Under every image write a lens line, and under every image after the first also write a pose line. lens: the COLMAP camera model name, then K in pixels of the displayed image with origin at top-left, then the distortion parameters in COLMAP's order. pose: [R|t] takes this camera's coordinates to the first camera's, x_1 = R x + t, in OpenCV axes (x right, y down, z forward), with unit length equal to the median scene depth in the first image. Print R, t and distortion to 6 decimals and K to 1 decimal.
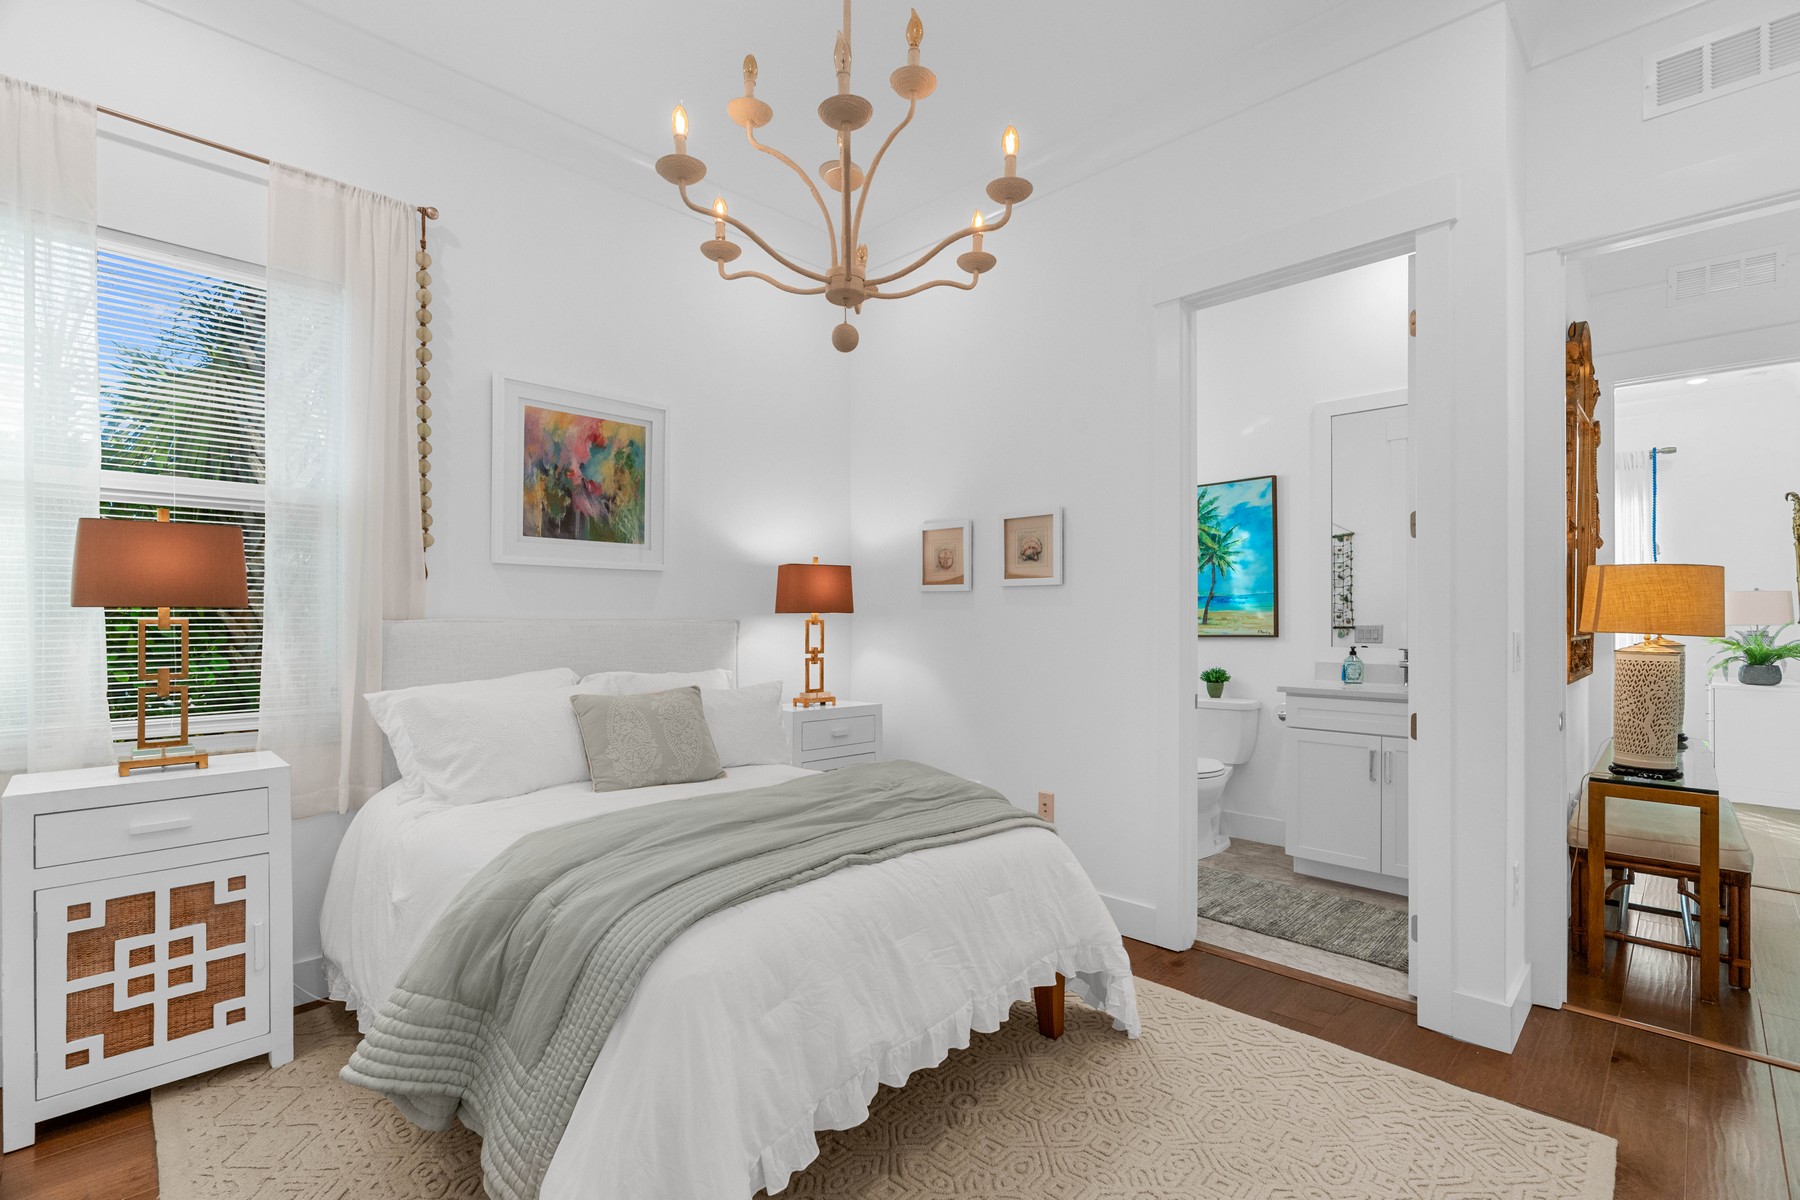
lens RADIAL K [[817.9, 0, 897.6], [0, 817.9, 608.7], [0, 0, 1]] dist [-0.001927, -0.000019]
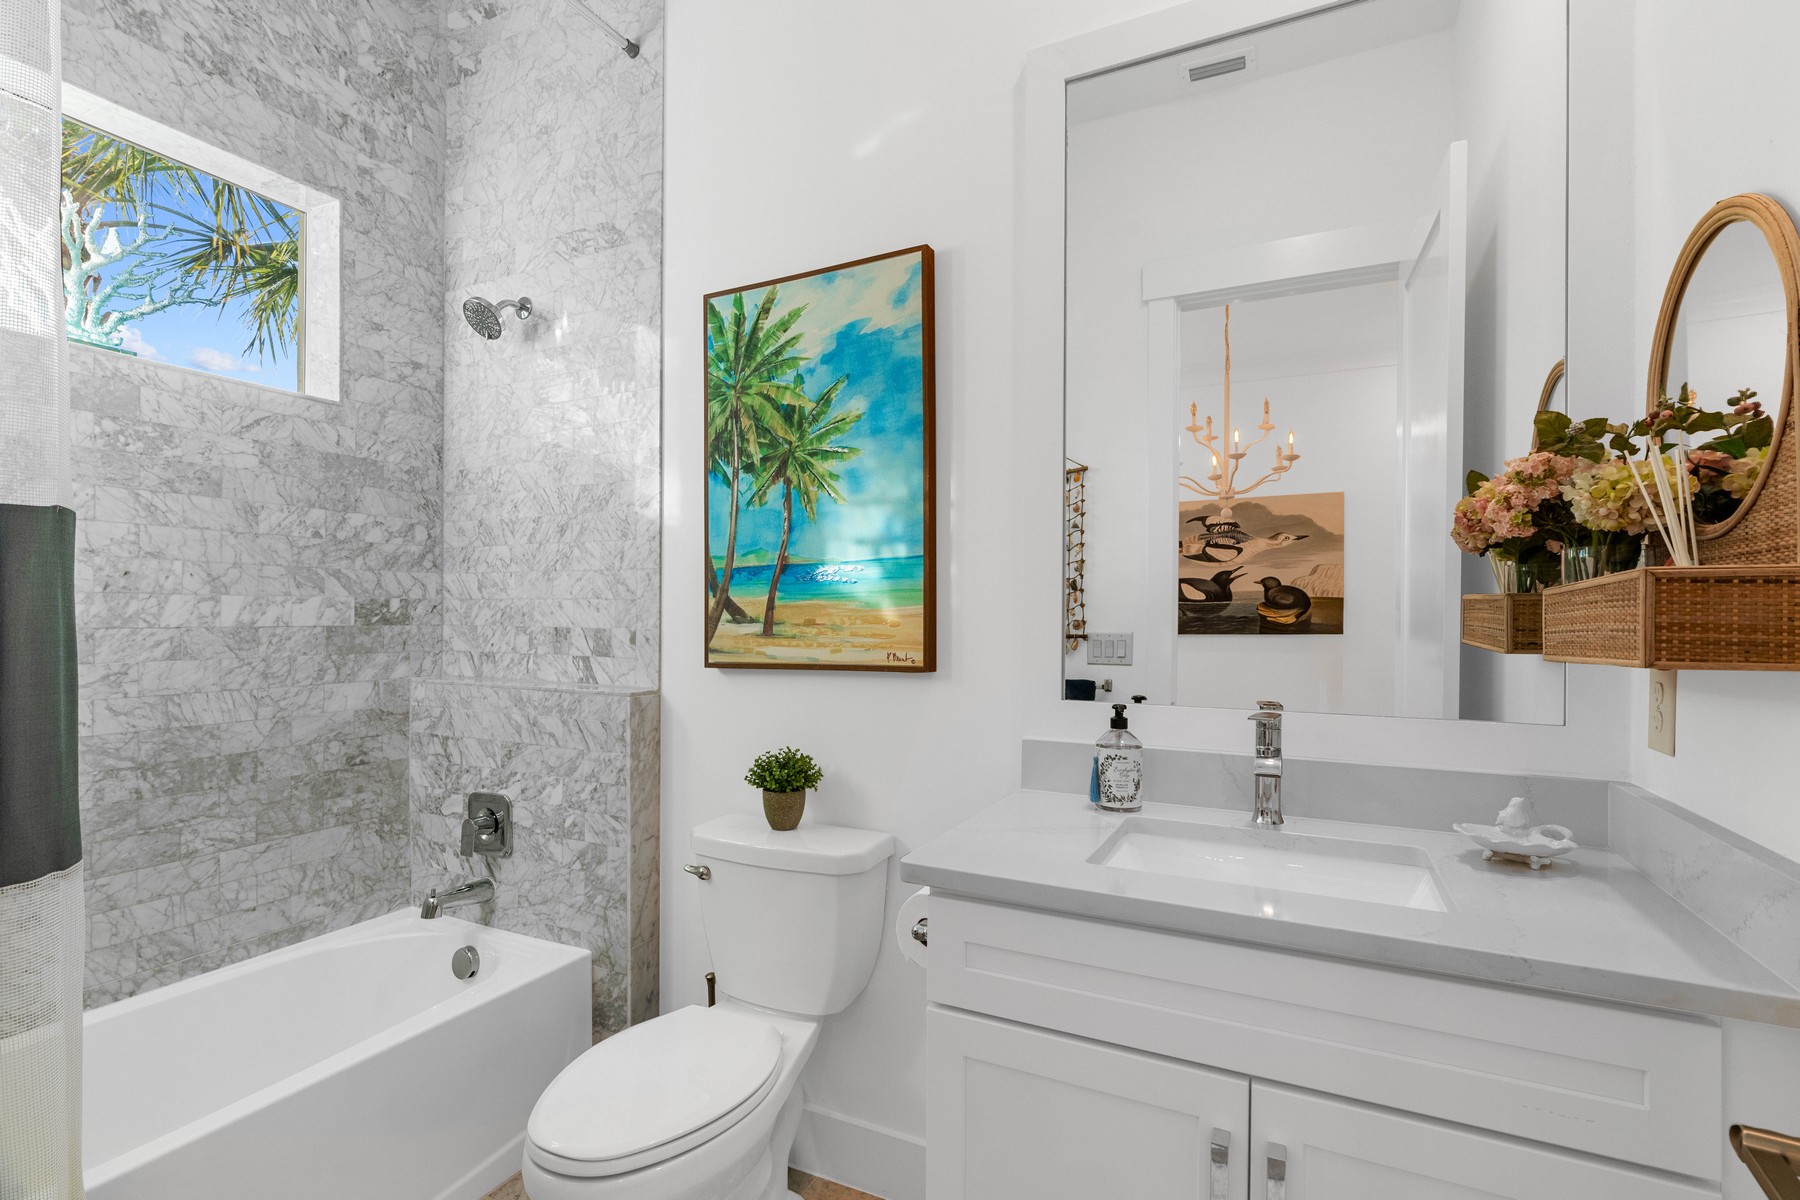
lens RADIAL K [[817.9, 0, 899.0], [0, 817.9, 610.9], [0, 0, 1]] dist [-0.001927, -0.000019]
pose [[0.949438, 0.003556, 0.313935, 0.321792], [-0.004248, 0.999990, 0.001520, 0.006175], [-0.313926, -0.002777, 0.949443, 0.627230]]
